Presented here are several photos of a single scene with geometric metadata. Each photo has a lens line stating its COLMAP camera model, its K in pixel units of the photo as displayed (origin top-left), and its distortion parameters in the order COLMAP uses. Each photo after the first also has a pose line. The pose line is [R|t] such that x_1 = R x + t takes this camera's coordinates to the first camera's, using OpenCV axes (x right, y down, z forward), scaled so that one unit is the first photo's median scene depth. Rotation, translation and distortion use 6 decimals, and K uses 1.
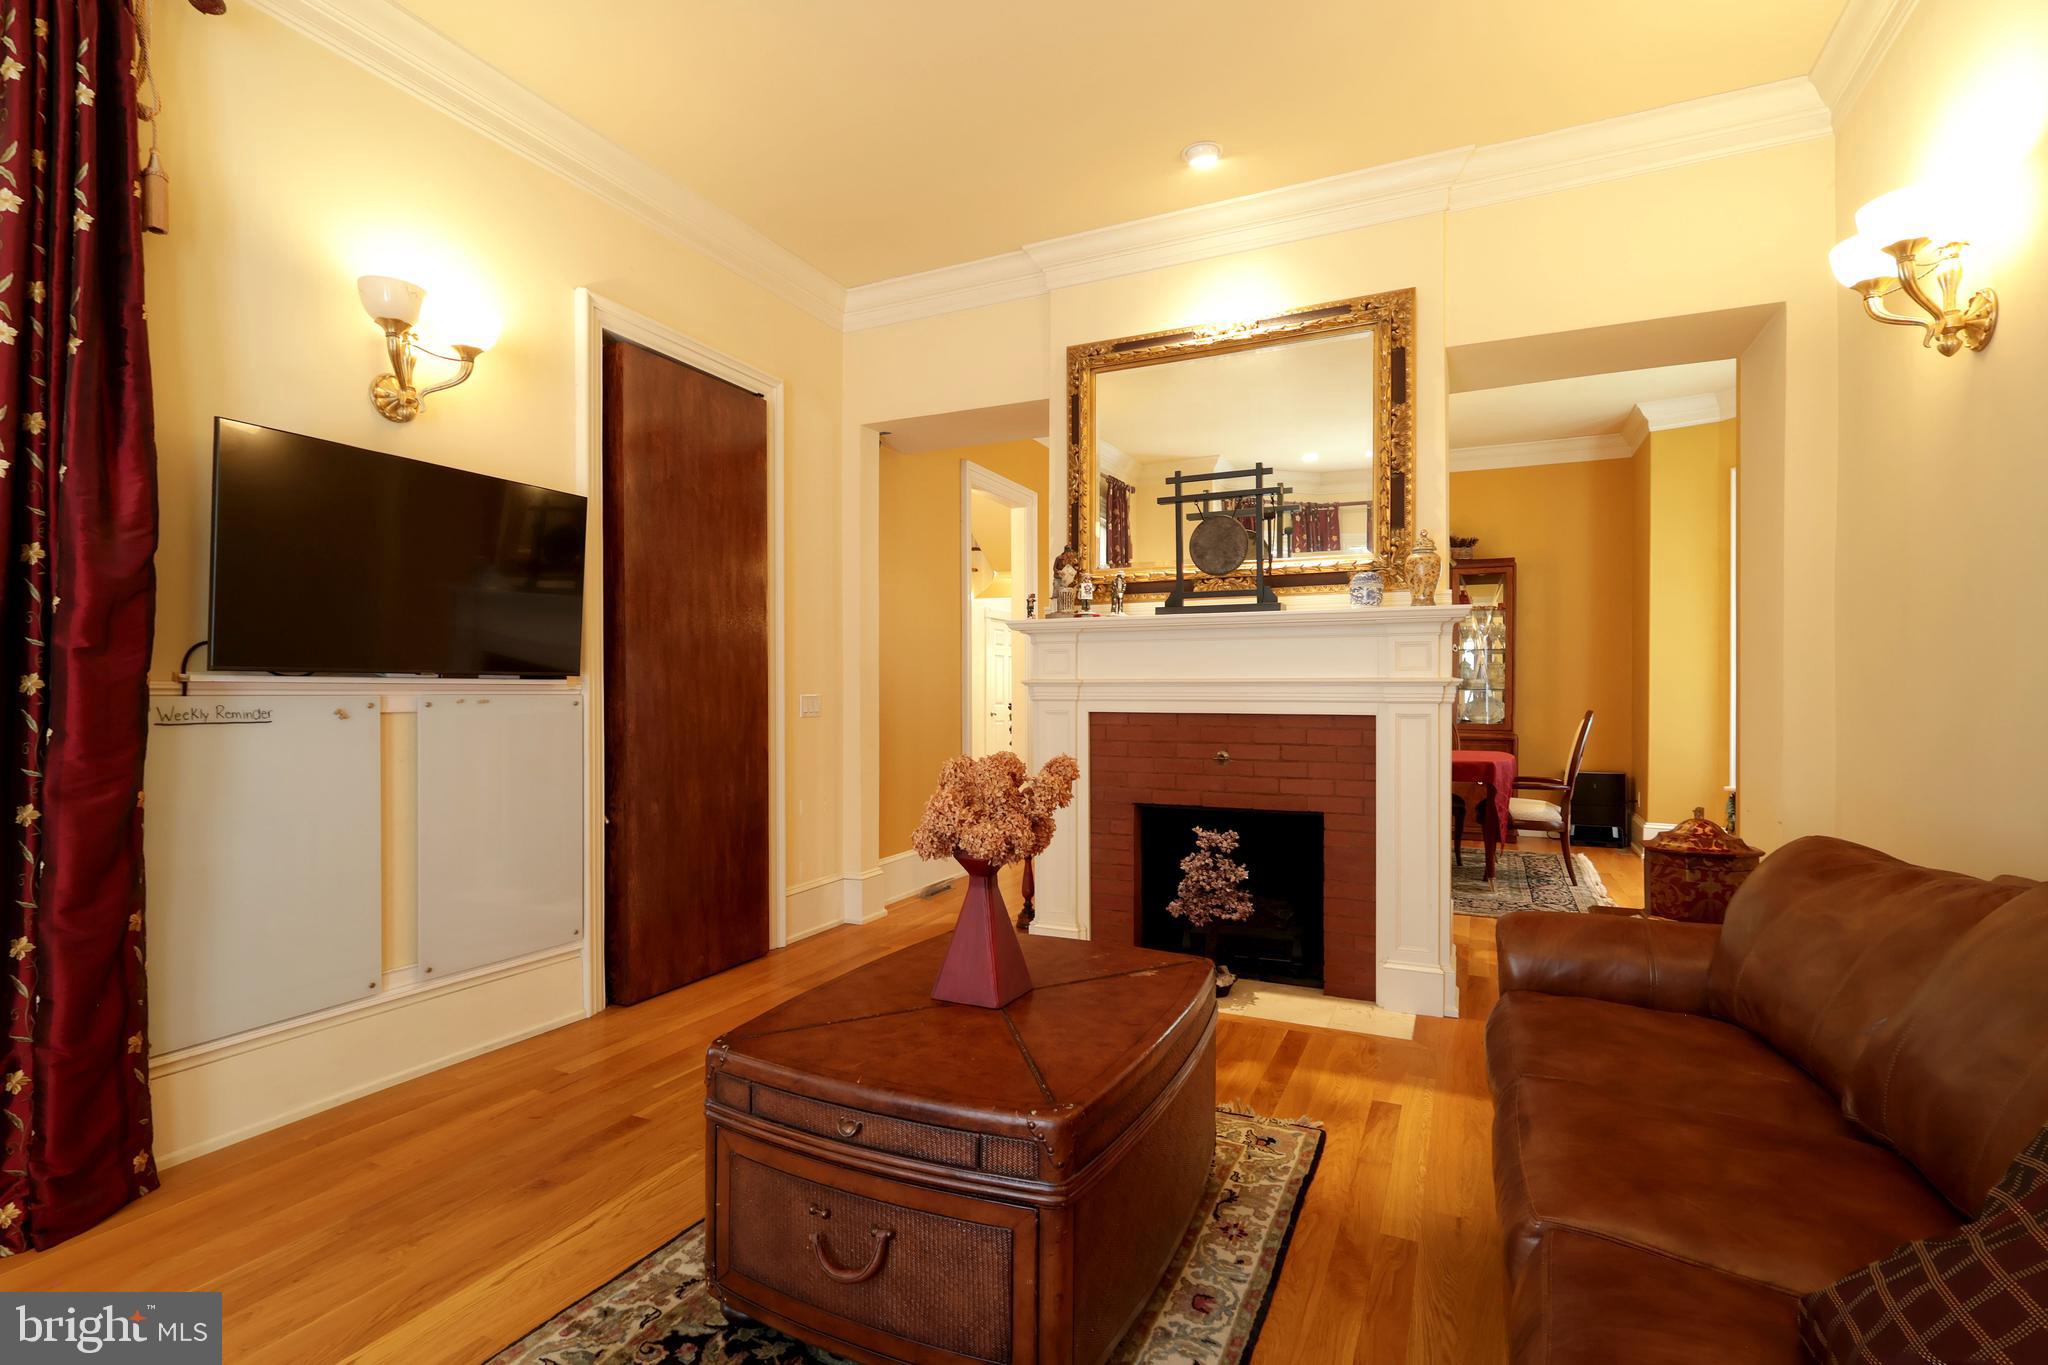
lens RADIAL K [[955.3, 0, 1025.2], [0, 955.3, 687.0], [0, 0, 1]] dist [-0.004478, 0.005740]
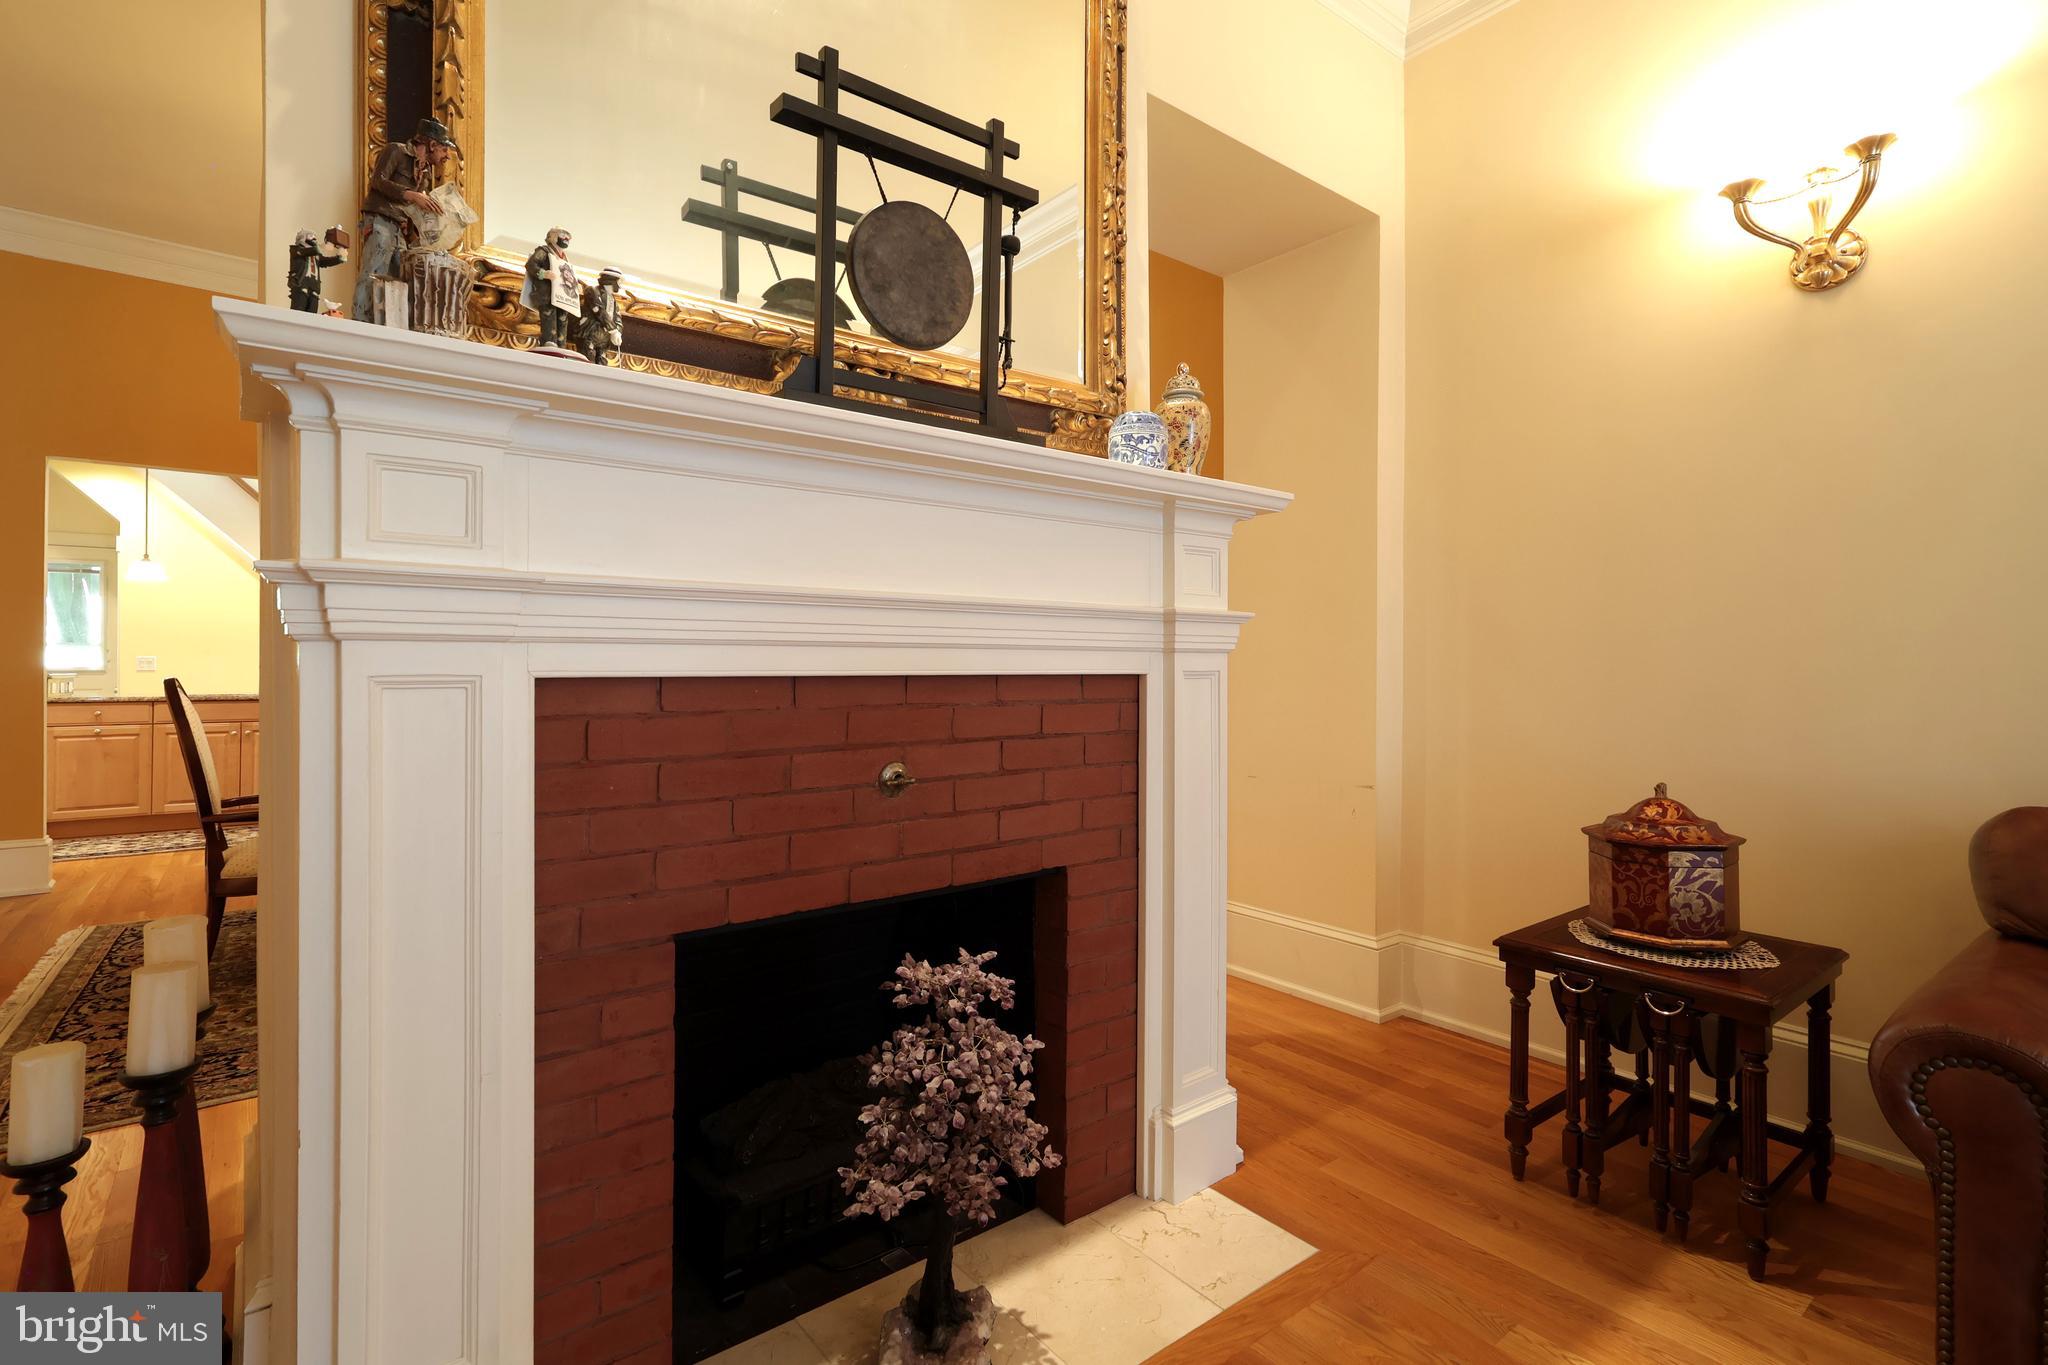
lens RADIAL K [[955.3, 0, 1026.4], [0, 955.3, 656.6], [0, 0, 1]] dist [-0.004478, 0.005740]
pose [[0.457232, 0.007847, 0.889313, -0.151044], [-0.006829, 0.999963, -0.005313, 0.021931], [-0.889321, -0.003644, 0.457269, 0.781465]]
